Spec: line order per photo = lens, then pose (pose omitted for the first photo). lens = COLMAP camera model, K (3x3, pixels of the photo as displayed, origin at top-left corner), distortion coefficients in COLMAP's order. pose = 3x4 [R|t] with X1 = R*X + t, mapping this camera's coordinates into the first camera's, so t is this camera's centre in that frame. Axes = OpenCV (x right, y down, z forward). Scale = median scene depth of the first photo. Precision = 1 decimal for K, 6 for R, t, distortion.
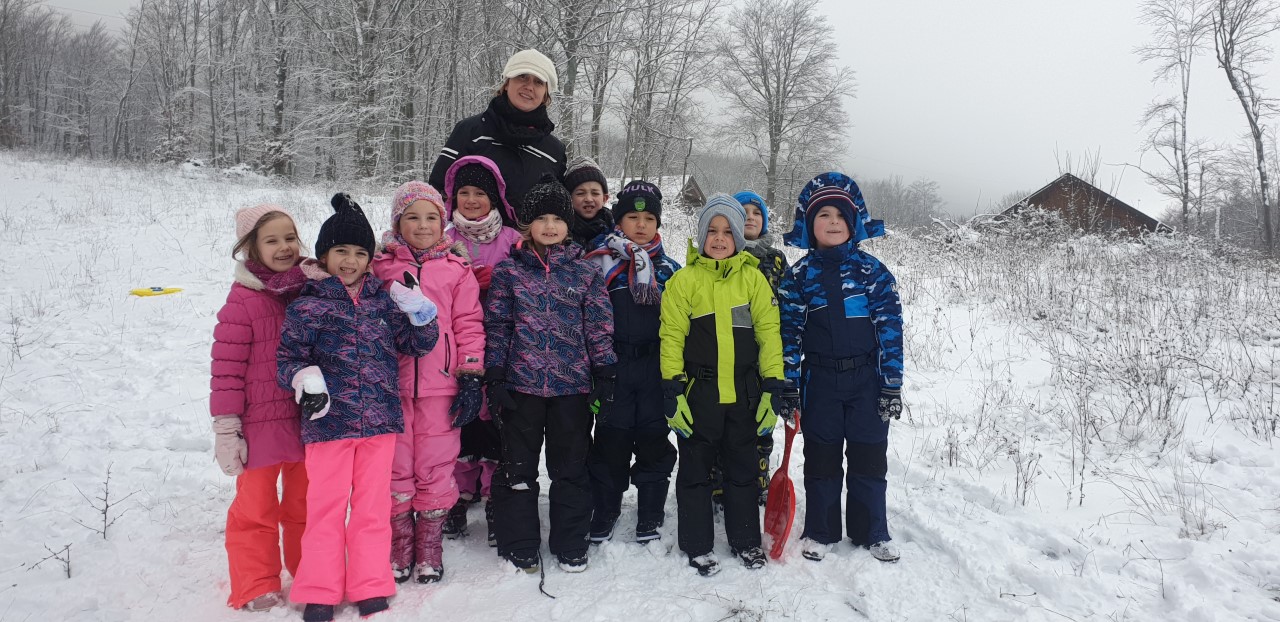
lens RADIAL K [[955.8, 0, 637.1], [0, 955.8, 314.2], [0, 0, 1]] dist [0.016130, -0.012707]
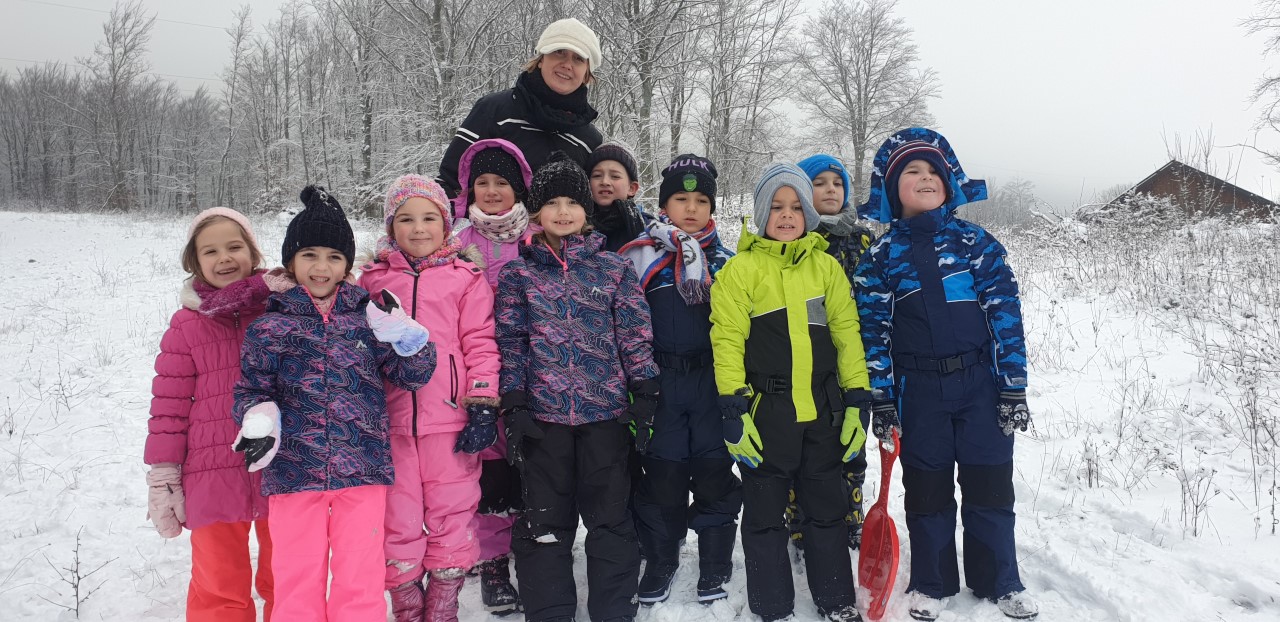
lens RADIAL K [[955.8, 0, 653.4], [0, 955.8, 302.6], [0, 0, 1]] dist [0.016130, -0.012707]
pose [[0.995191, -0.057835, -0.079058, 0.036922], [0.054903, 0.997739, -0.038764, 0.016023], [0.081121, 0.034237, 0.996116, 0.176164]]
